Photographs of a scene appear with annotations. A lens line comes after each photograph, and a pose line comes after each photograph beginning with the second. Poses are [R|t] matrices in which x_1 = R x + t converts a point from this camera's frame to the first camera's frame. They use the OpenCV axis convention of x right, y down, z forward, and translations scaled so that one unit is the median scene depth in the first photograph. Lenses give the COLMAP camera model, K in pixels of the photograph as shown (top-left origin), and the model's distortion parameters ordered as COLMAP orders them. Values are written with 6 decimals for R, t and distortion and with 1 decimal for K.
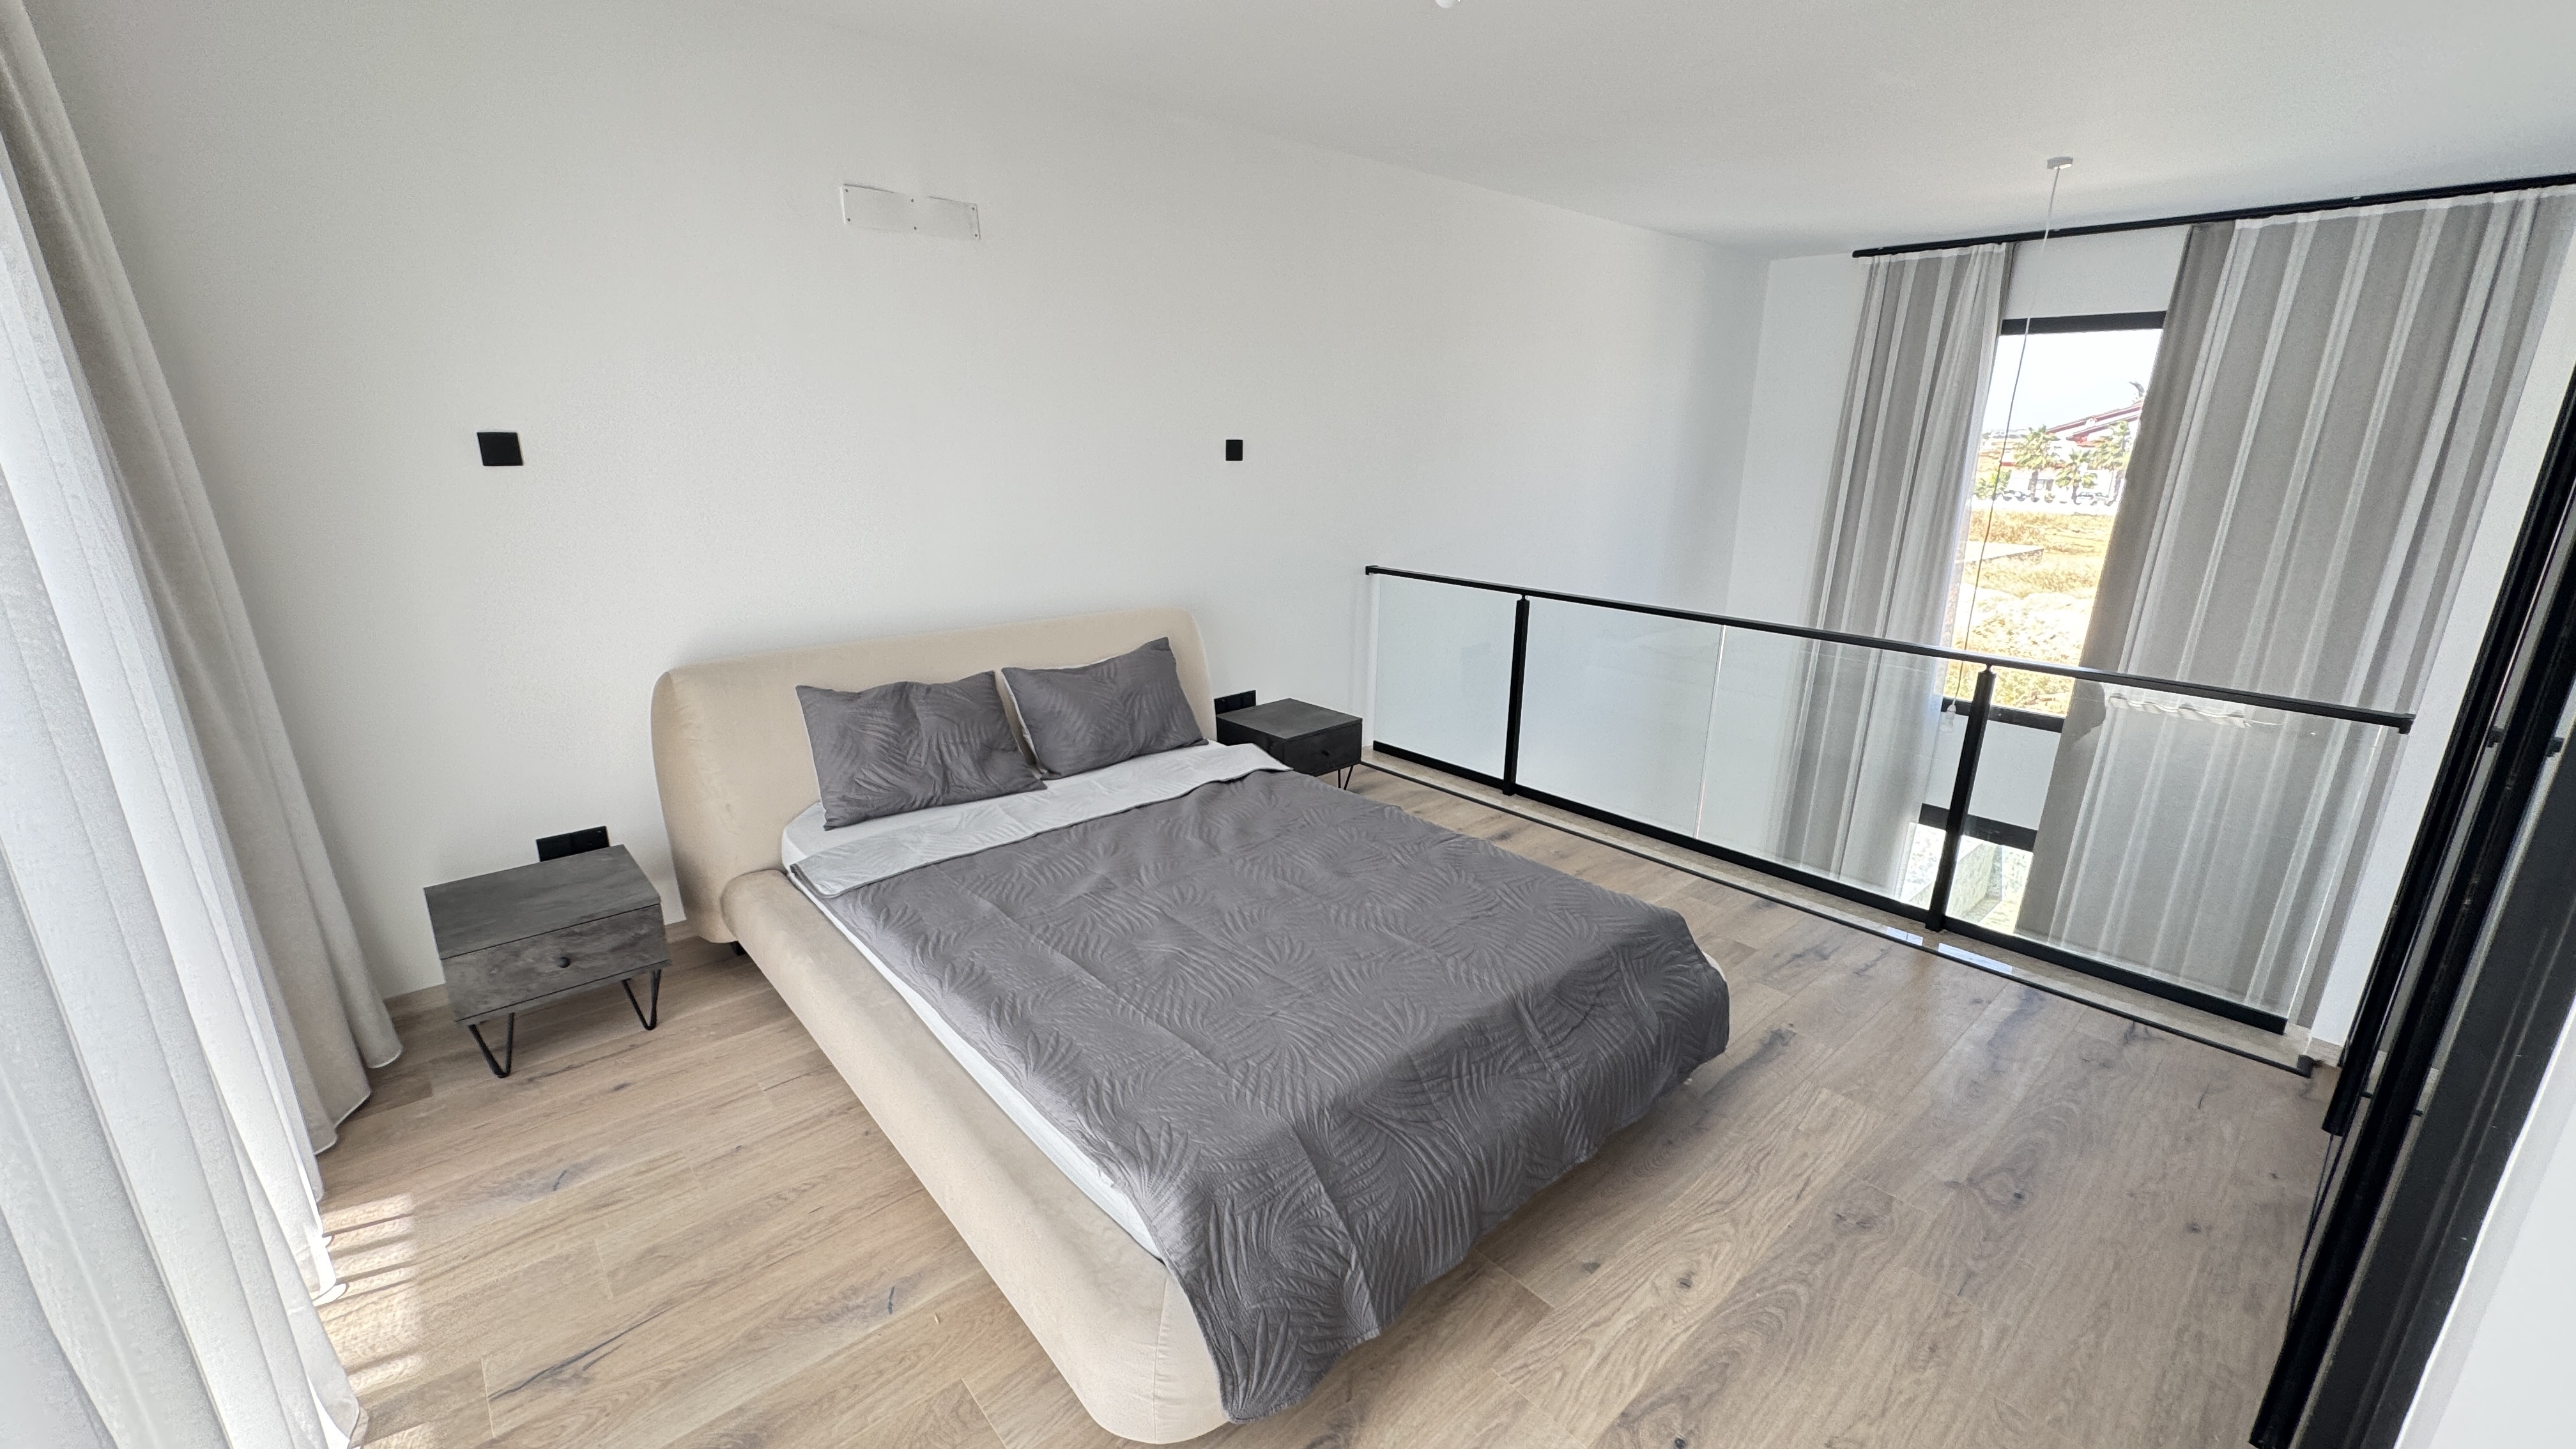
lens RADIAL K [[1016.0, 0, 1300.6], [0, 1016.0, 722.5], [0, 0, 1]] dist [0.000794, 0.000790]
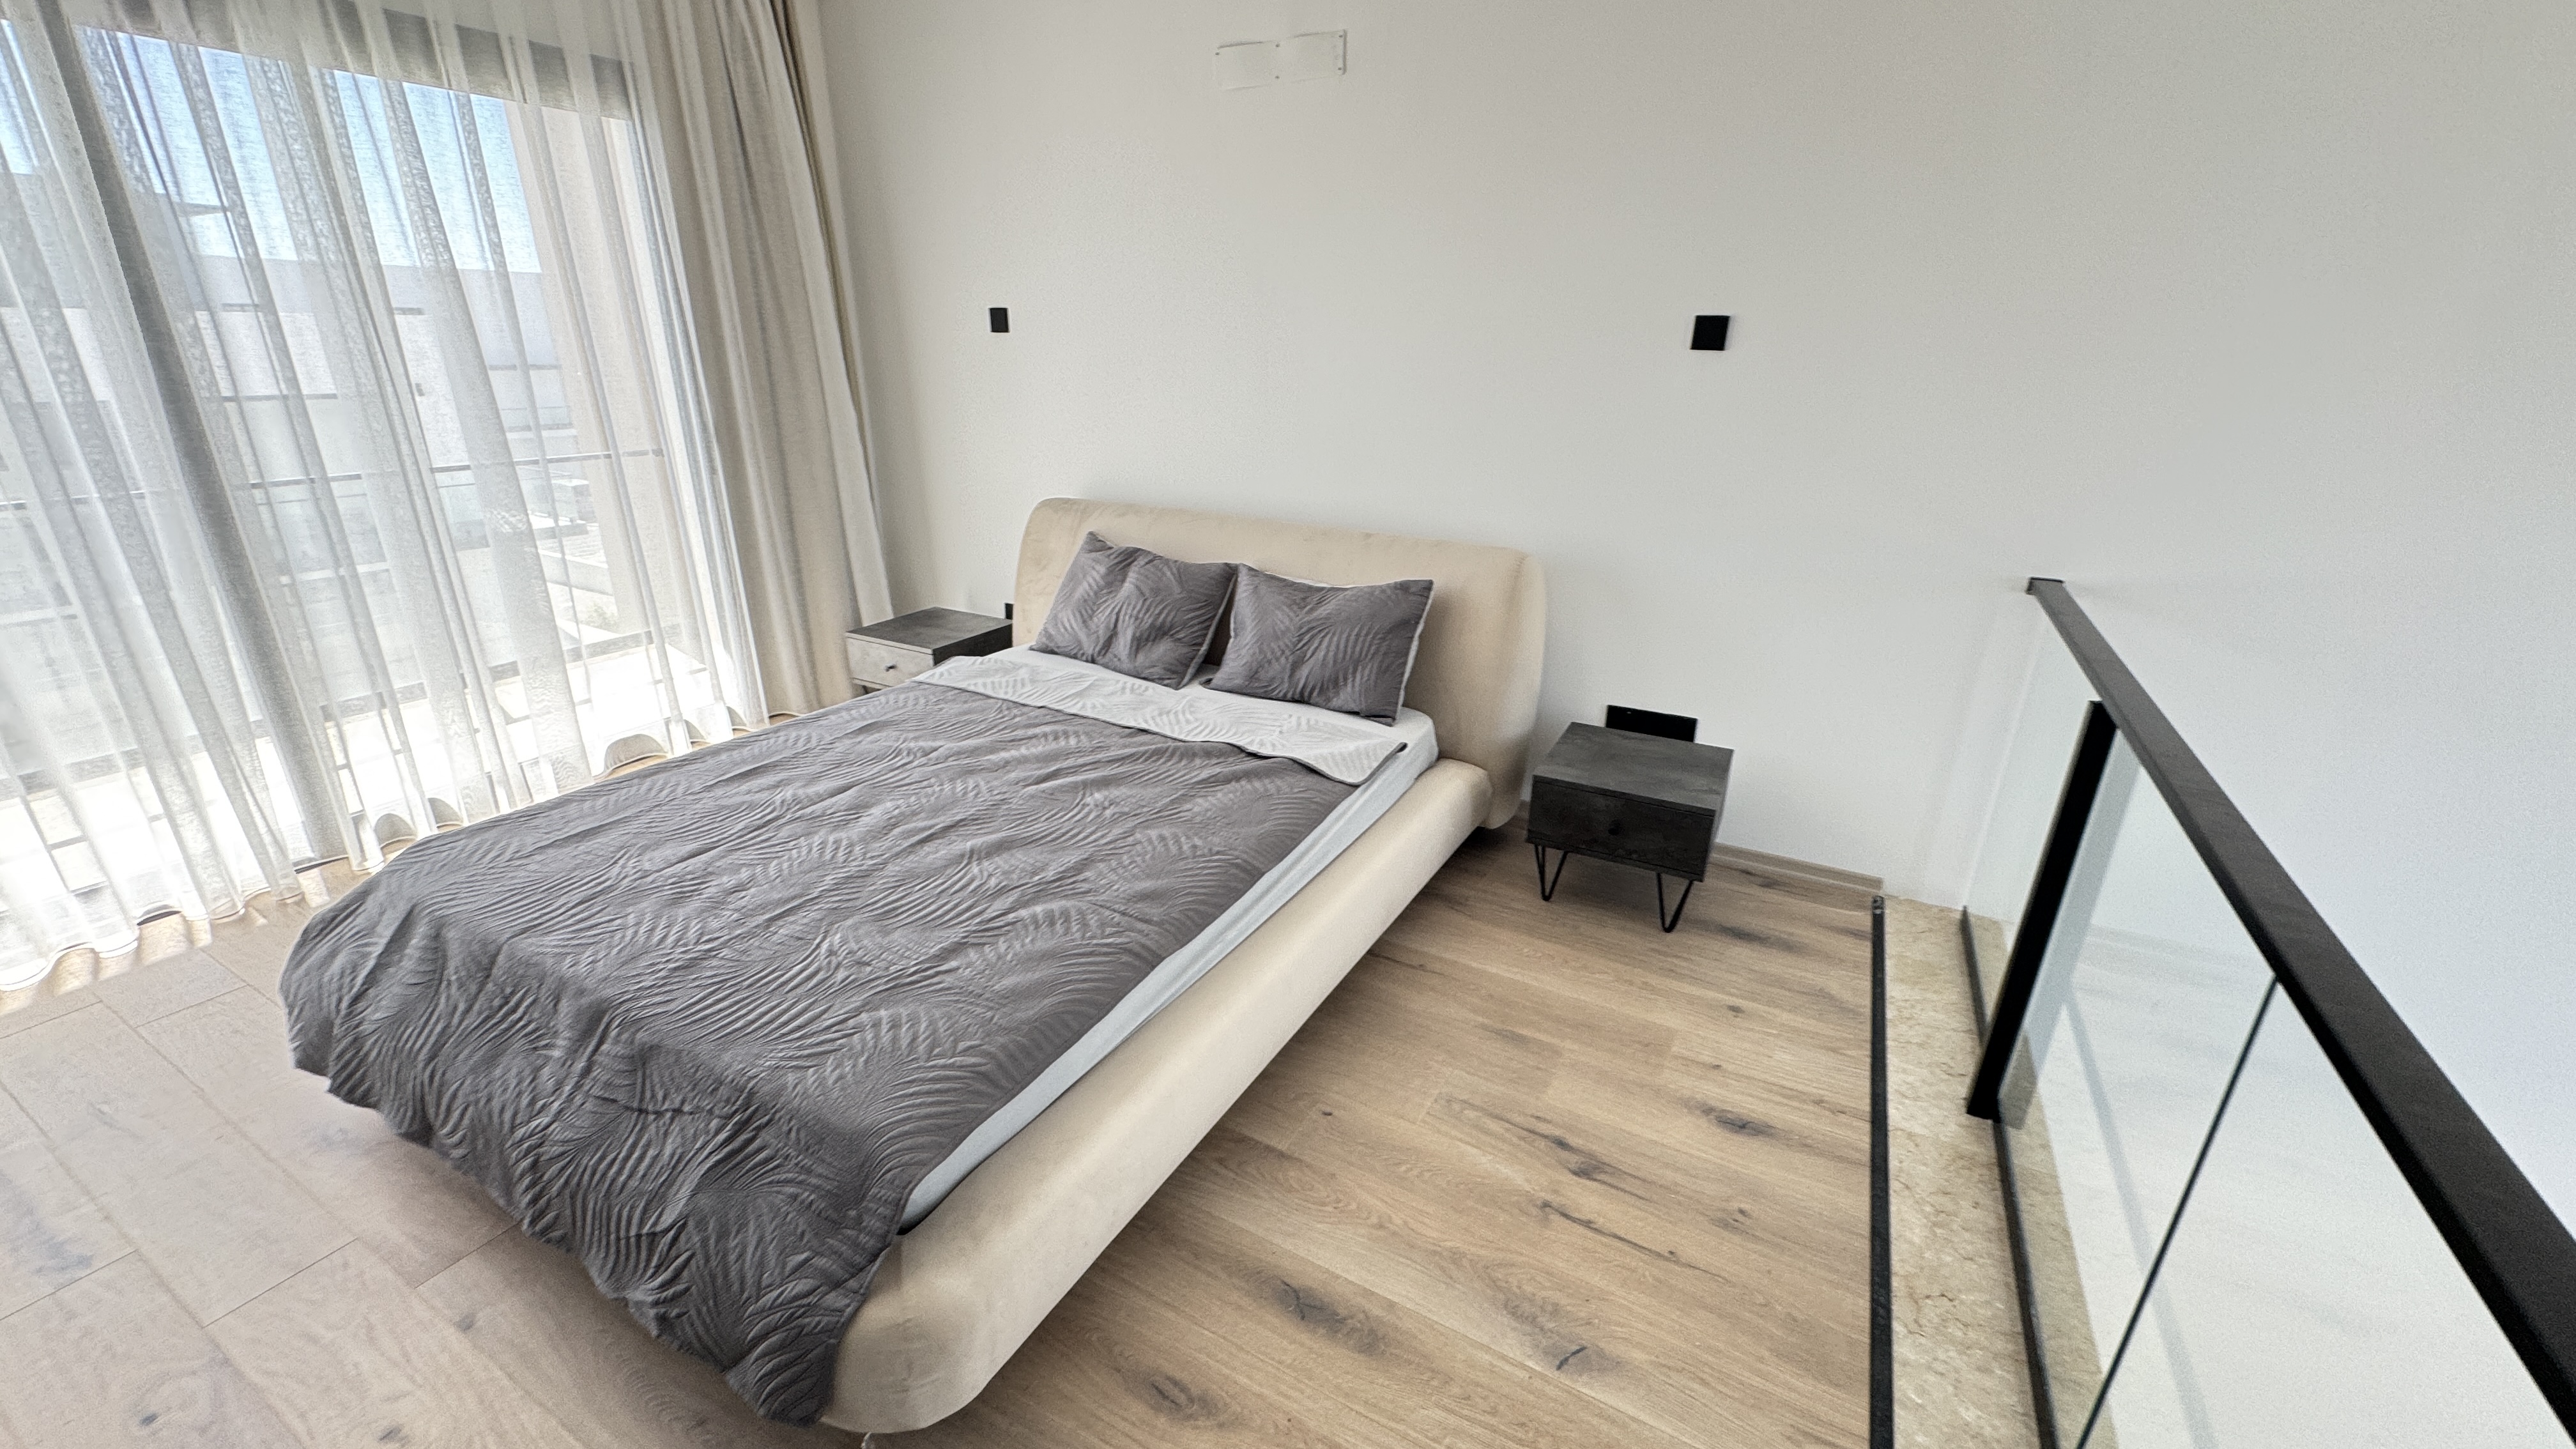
lens RADIAL K [[1016.0, 0, 1298.2], [0, 1016.0, 735.0], [0, 0, 1]] dist [0.000794, 0.000790]
pose [[0.334928, 0.333446, -0.881270, 0.598370], [-0.276222, 0.928944, 0.246506, -0.150756], [0.900847, 0.160864, 0.403234, 0.689236]]
